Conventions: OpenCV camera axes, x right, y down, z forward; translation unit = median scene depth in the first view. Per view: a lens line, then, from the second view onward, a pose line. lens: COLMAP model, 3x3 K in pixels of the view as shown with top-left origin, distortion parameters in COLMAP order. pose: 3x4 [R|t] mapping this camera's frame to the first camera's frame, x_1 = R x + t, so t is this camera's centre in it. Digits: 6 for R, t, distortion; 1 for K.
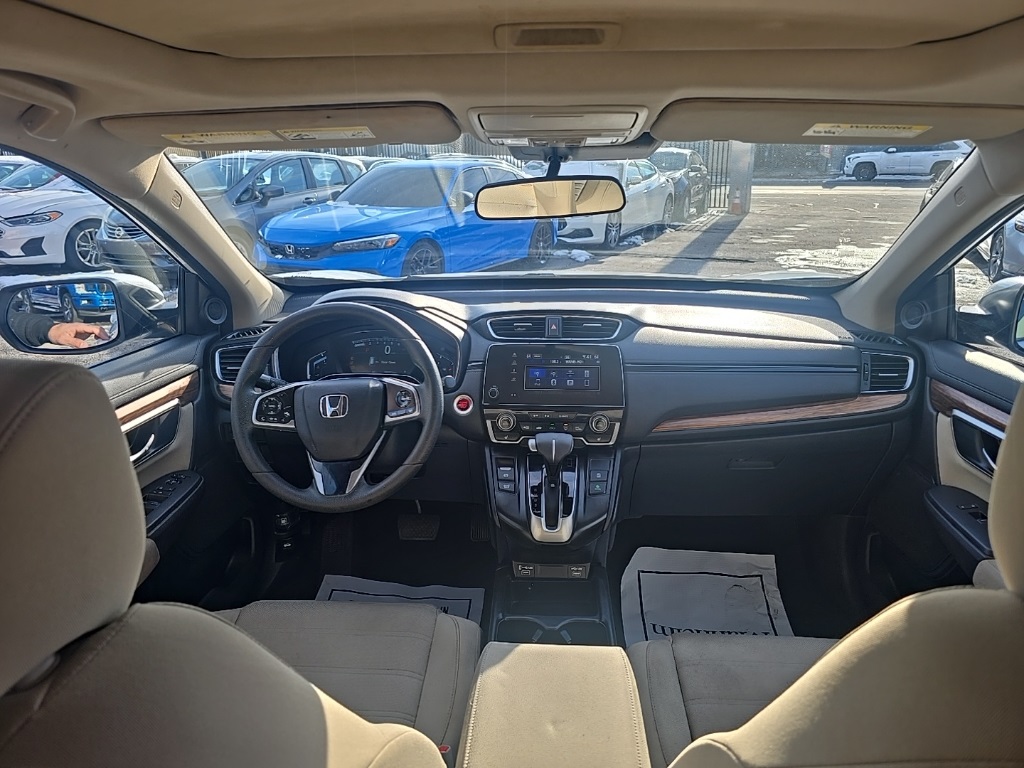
lens RADIAL K [[690.6, 0, 510.9], [0, 690.6, 385.0], [0, 0, 1]] dist [0.055813, -0.051151]
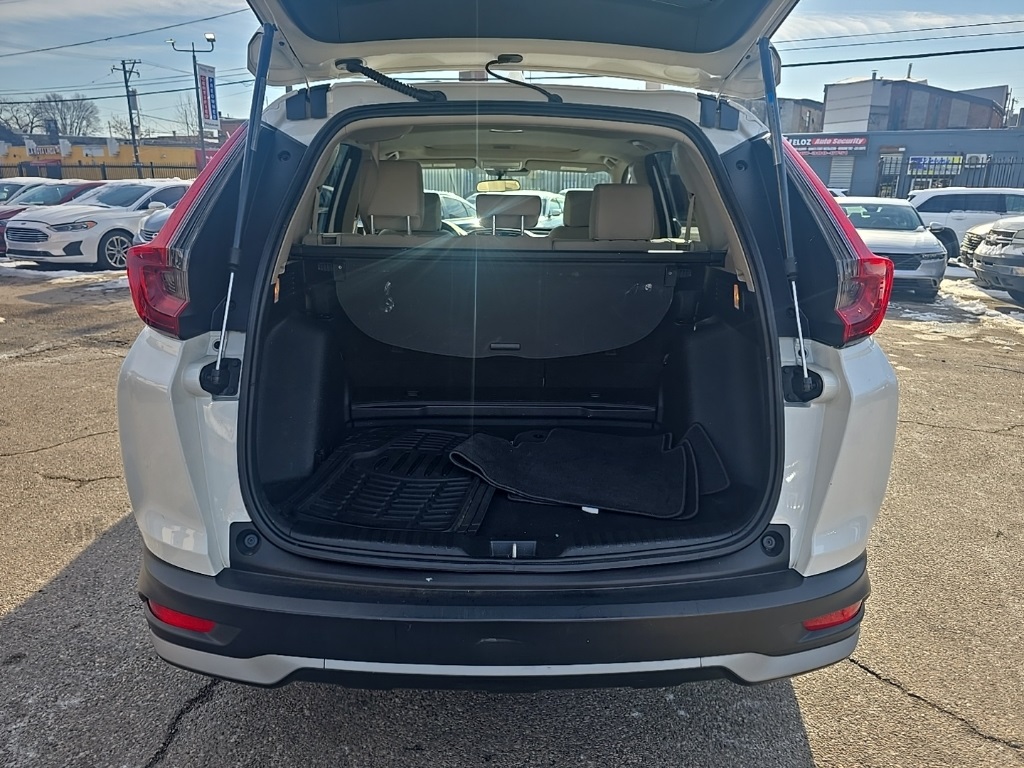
lens RADIAL K [[690.6, 0, 512.8], [0, 690.6, 383.1], [0, 0, 1]] dist [0.055813, -0.051151]
pose [[0.995318, 0.001920, 0.096632, -0.025390], [0.003417, 0.998478, -0.055039, 0.112205], [-0.096591, 0.055112, 0.993797, -0.296783]]
